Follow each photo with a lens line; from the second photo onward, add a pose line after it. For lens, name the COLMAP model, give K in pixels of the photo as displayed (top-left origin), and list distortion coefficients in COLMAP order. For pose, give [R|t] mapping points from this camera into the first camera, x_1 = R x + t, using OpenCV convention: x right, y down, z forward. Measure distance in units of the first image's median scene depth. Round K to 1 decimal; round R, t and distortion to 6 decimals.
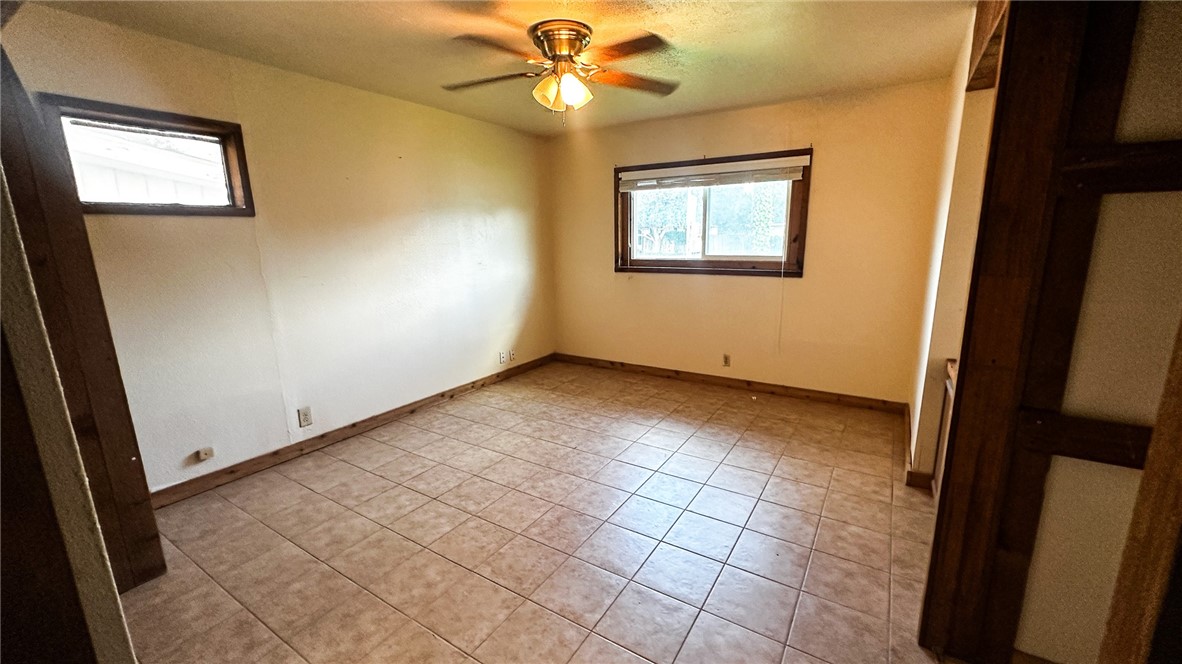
lens RADIAL K [[478.5, 0, 594.9], [0, 478.5, 332.9], [0, 0, 1]] dist [-0.002840, 0.000974]
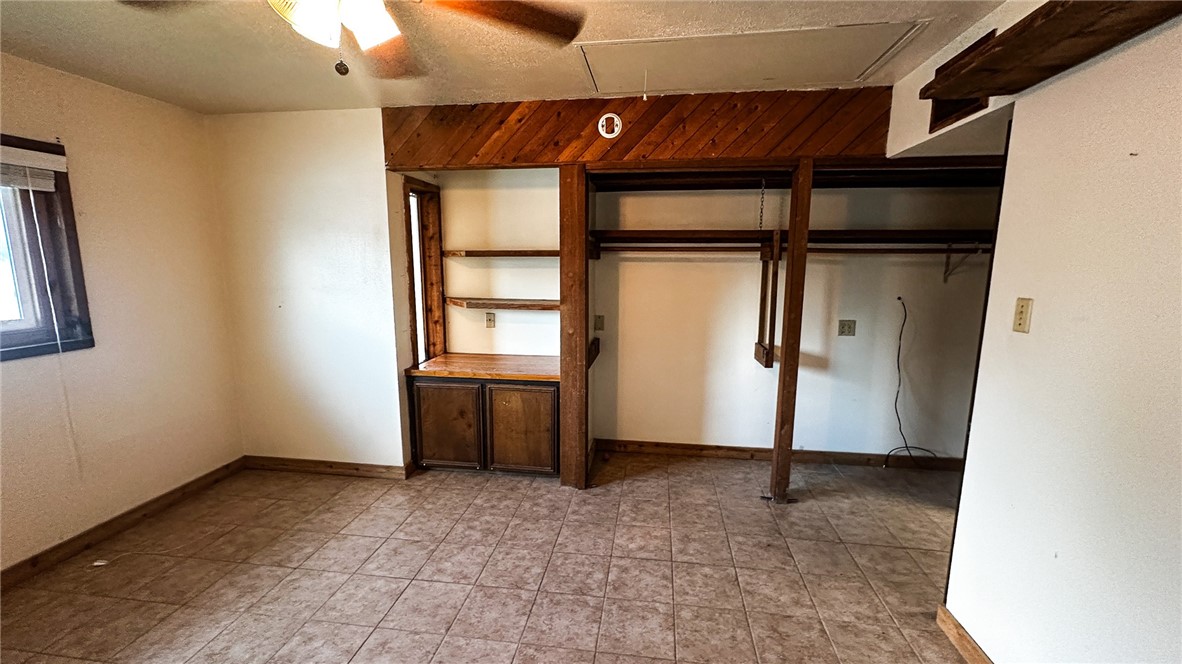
lens RADIAL K [[478.5, 0, 593.8], [0, 478.5, 332.6], [0, 0, 1]] dist [-0.002840, 0.000974]
pose [[-0.407765, -0.125852, 0.904372, -0.463786], [0.189824, 0.957132, 0.218782, -0.166661], [-0.893137, 0.260883, -0.366395, 0.719453]]
